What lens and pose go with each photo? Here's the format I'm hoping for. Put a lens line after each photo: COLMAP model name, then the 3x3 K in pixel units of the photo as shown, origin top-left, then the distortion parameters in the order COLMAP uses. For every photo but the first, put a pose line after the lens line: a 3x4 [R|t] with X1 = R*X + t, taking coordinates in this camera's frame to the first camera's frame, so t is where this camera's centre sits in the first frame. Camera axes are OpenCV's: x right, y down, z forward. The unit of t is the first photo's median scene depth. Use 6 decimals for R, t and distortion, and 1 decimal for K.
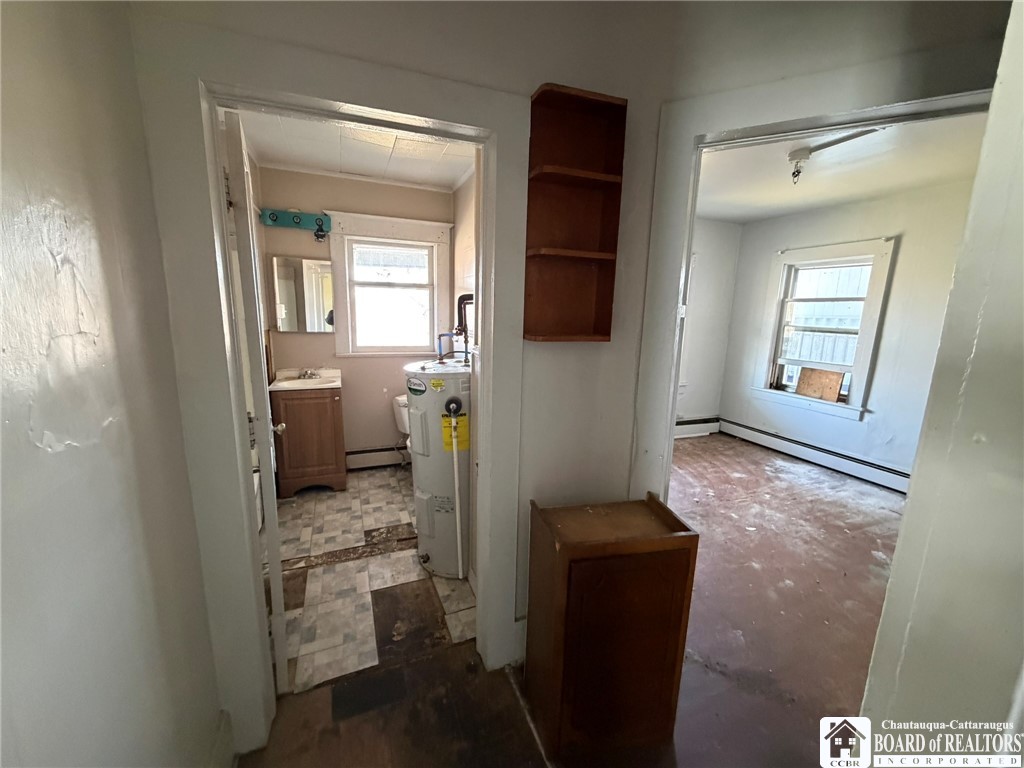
lens RADIAL K [[407.3, 0, 509.5], [0, 407.3, 384.3], [0, 0, 1]] dist [0.000045, 0.000074]
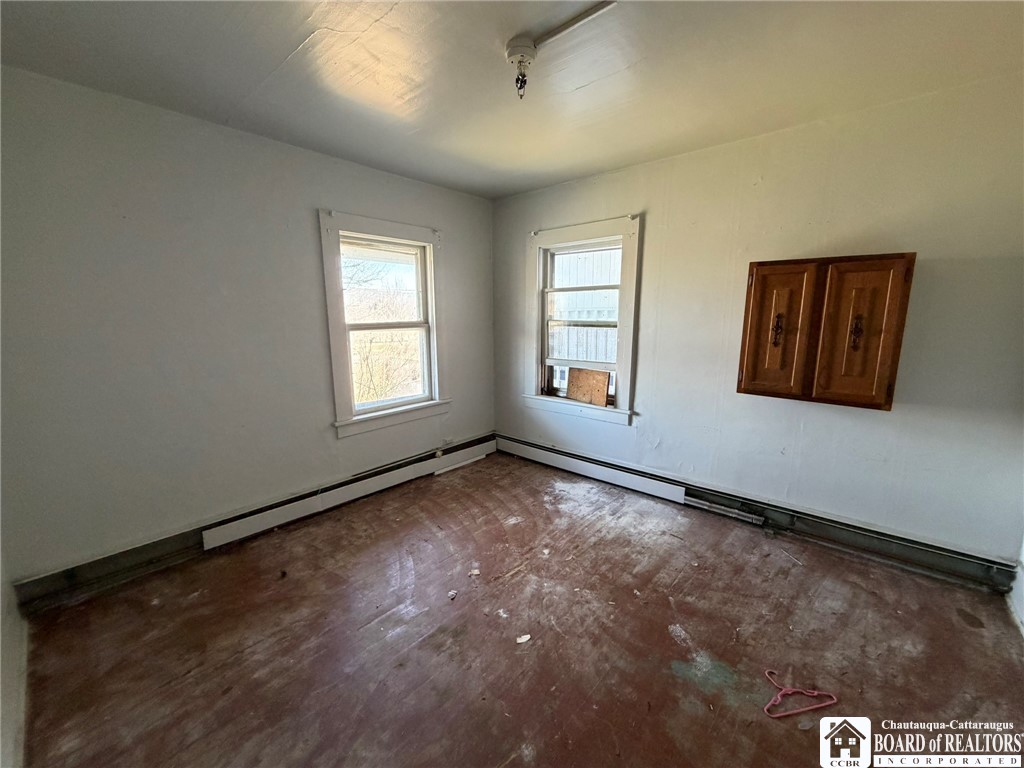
lens RADIAL K [[407.3, 0, 509.5], [0, 407.3, 384.3], [0, 0, 1]] dist [0.000045, 0.000074]
pose [[0.892663, -0.108721, 0.437415, 0.246365], [0.109839, 0.993687, 0.022828, -0.044924], [-0.437136, 0.027668, 0.898970, 0.309347]]
